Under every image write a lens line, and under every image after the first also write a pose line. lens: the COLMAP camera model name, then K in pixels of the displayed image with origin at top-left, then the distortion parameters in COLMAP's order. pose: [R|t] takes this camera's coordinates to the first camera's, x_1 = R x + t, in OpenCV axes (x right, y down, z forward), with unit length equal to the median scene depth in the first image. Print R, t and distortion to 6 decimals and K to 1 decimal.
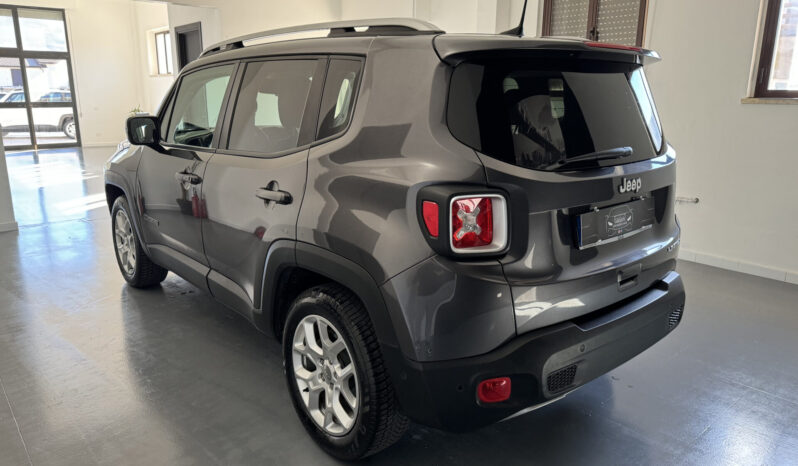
lens RADIAL K [[555.6, 0, 399.0], [0, 555.6, 233.0], [0, 0, 1]] dist [0.116781, -0.209797]
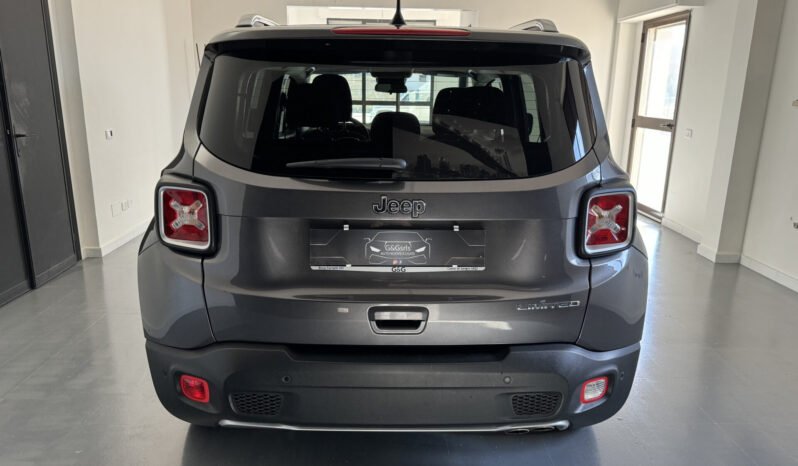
lens RADIAL K [[527.5, 0, 399.0], [0, 527.5, 233.0], [0, 0, 1]] dist [0.001622, -0.043955]
pose [[0.763877, 0.159992, -0.625216, 0.874497], [-0.164939, 0.985008, 0.050544, -0.084001], [0.623929, 0.064513, 0.778813, 0.424971]]
